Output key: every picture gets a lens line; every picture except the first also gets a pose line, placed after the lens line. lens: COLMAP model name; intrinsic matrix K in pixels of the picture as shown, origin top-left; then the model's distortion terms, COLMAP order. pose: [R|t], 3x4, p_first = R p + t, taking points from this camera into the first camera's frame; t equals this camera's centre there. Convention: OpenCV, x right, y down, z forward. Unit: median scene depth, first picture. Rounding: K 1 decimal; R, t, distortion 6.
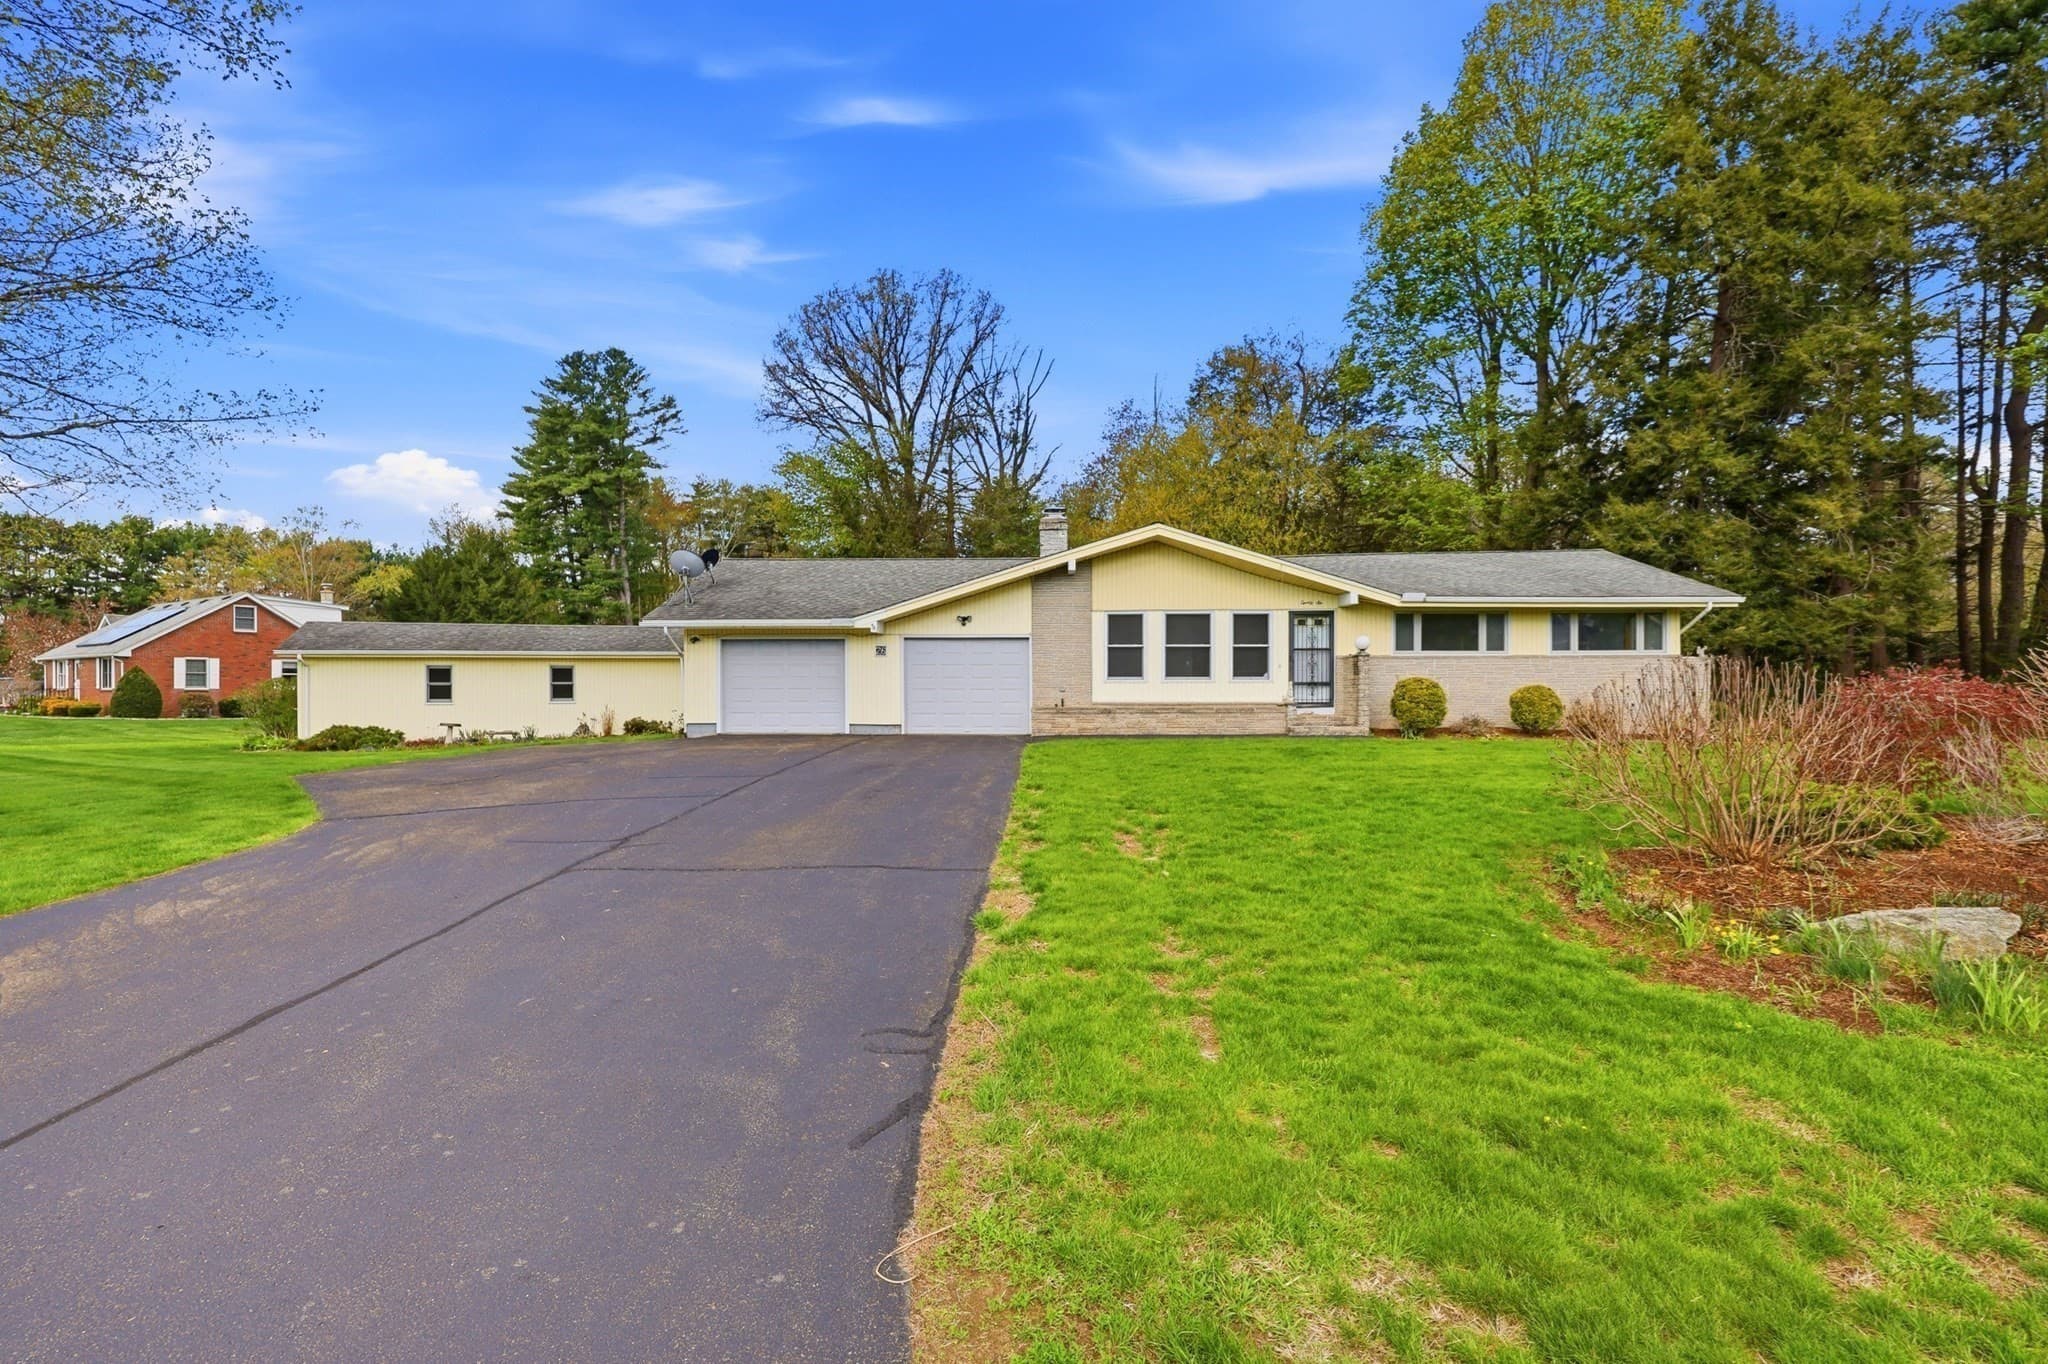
lens RADIAL K [[945.5, 0, 1022.5], [0, 945.5, 697.4], [0, 0, 1]] dist [-0.003674, 0.000696]
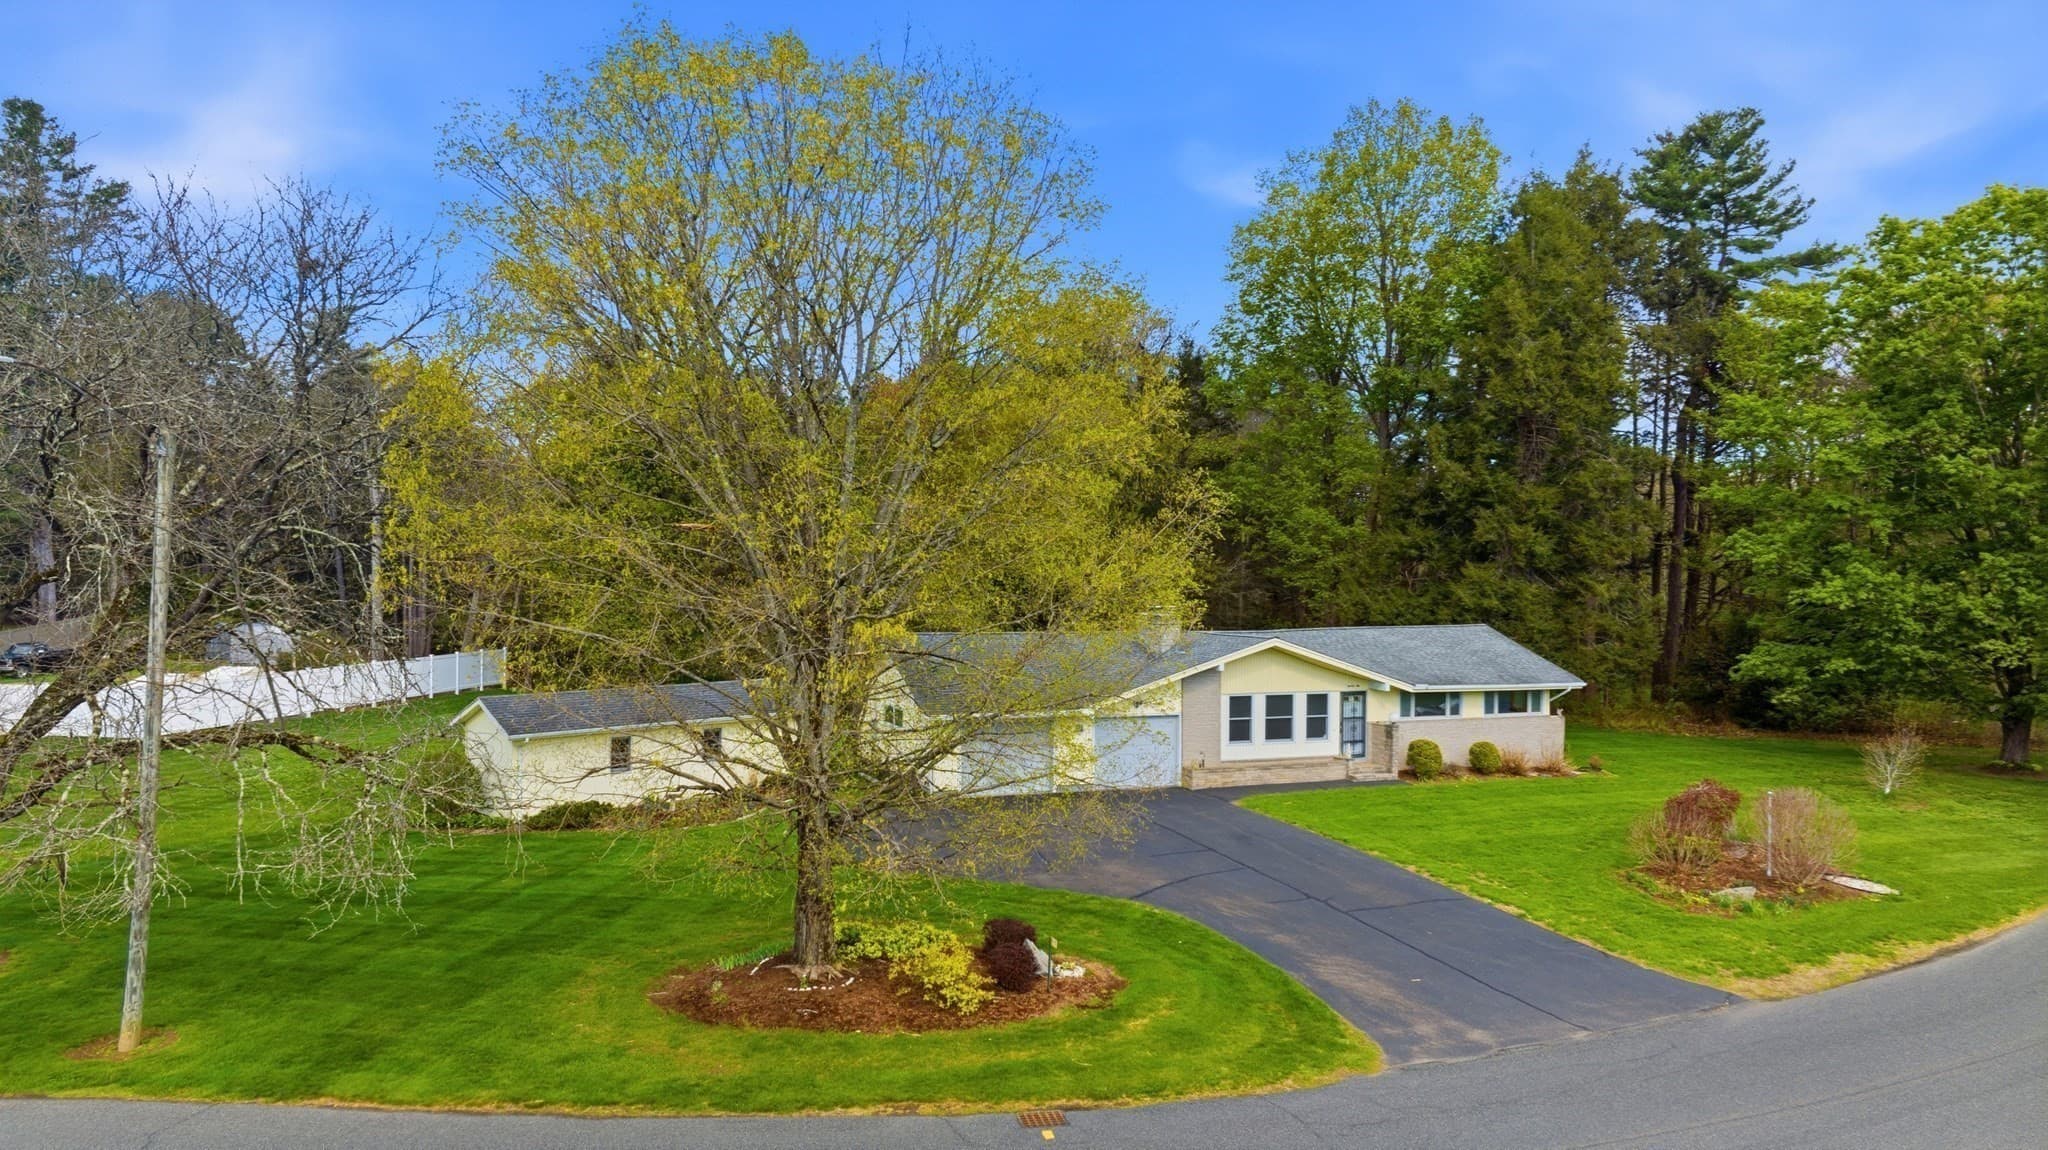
lens RADIAL K [[1449.5, 0, 1024.0], [0, 1449.5, 575.0], [0, 0, 1]] dist [-0.046266, 0.056208]
pose [[0.913035, 0.005606, 0.407842, -0.870836], [-0.006515, 0.999978, 0.000840, -0.220615], [-0.407829, -0.003424, 0.913052, -0.670947]]
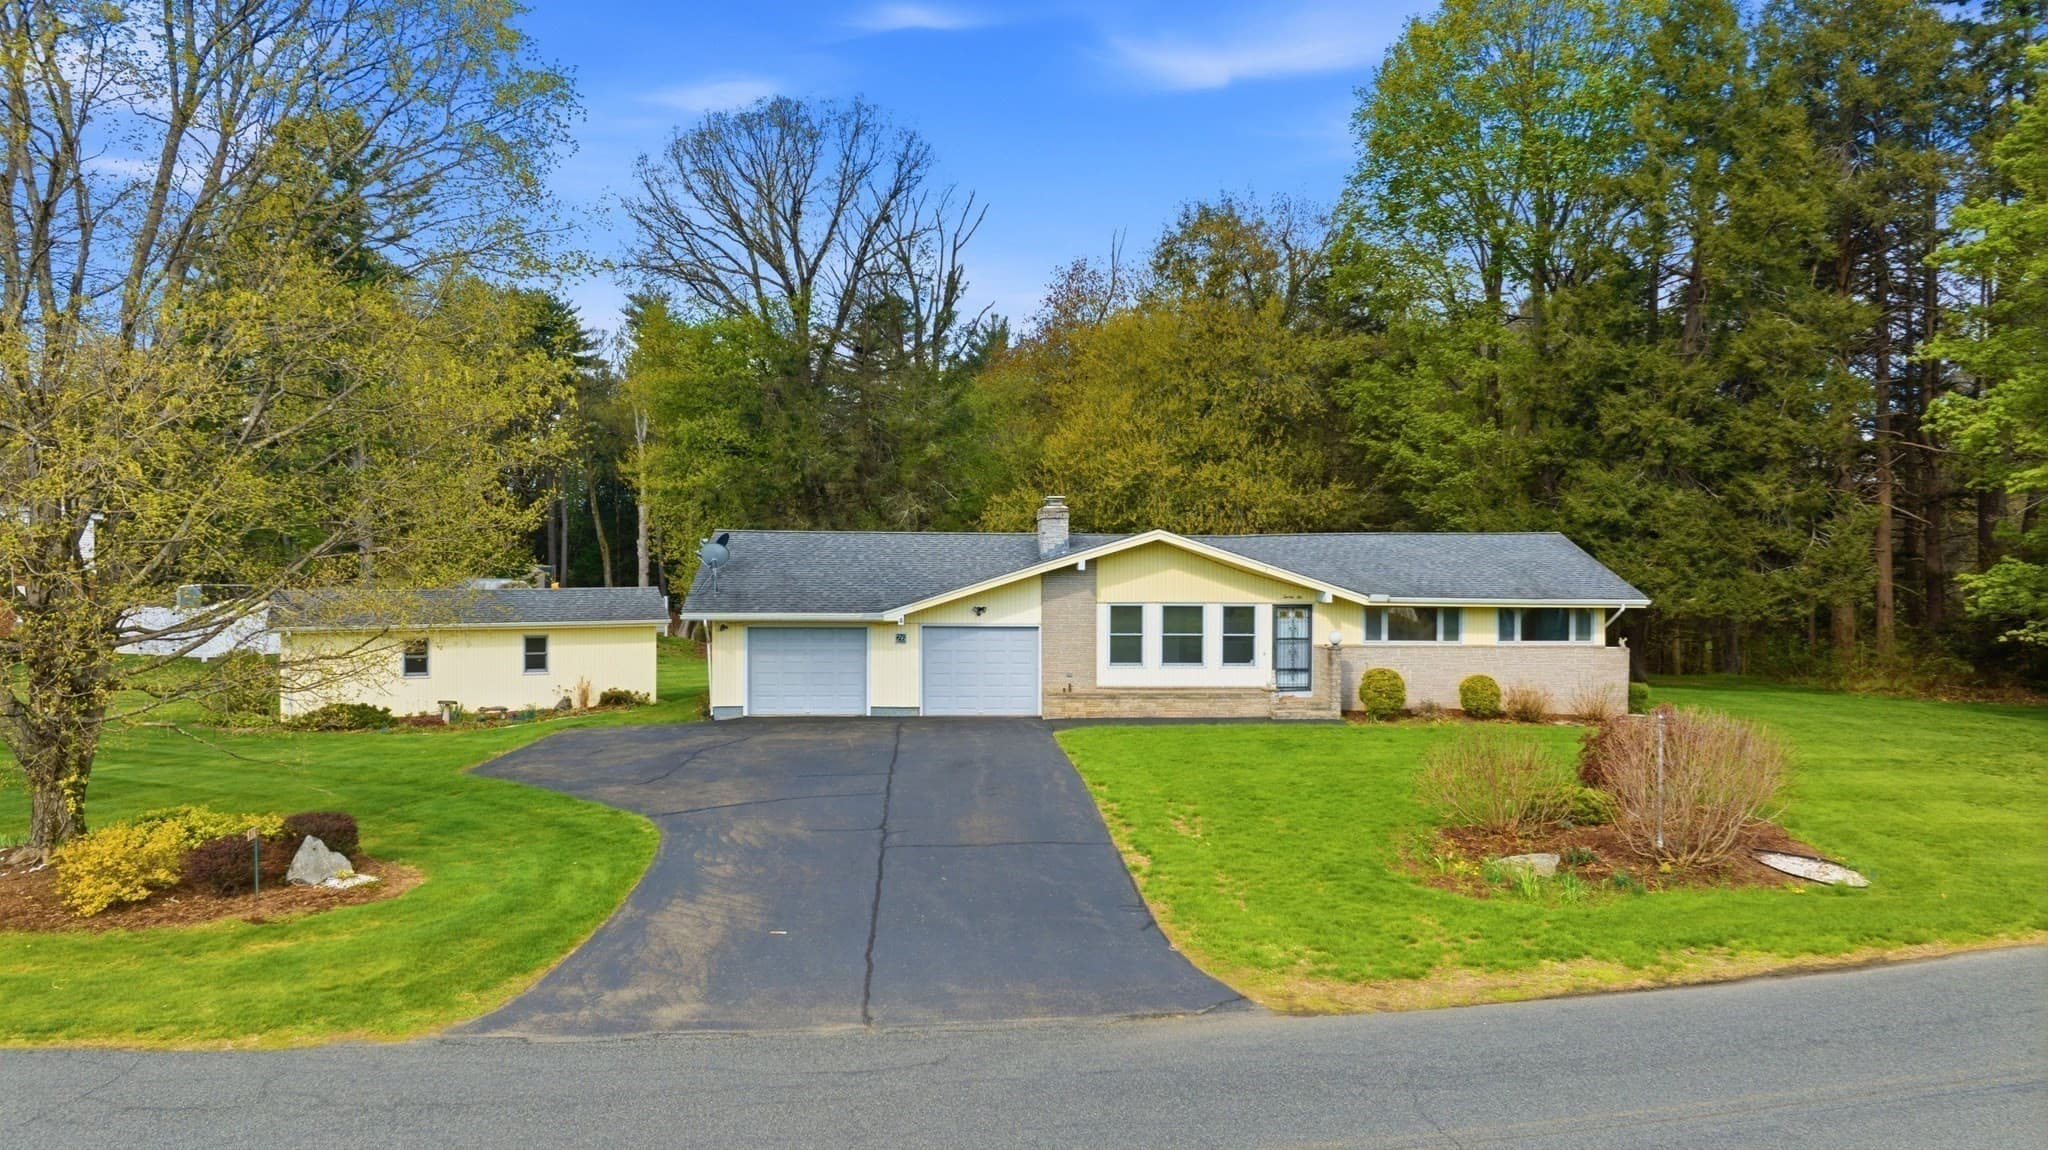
lens RADIAL K [[1449.5, 0, 1024.0], [0, 1449.5, 575.0], [0, 0, 1]] dist [-0.046266, 0.056208]
pose [[0.994365, 0.005264, 0.105881, -0.154594], [-0.005452, 0.999984, 0.001485, -0.104122], [-0.105871, -0.002053, 0.994378, -0.539667]]
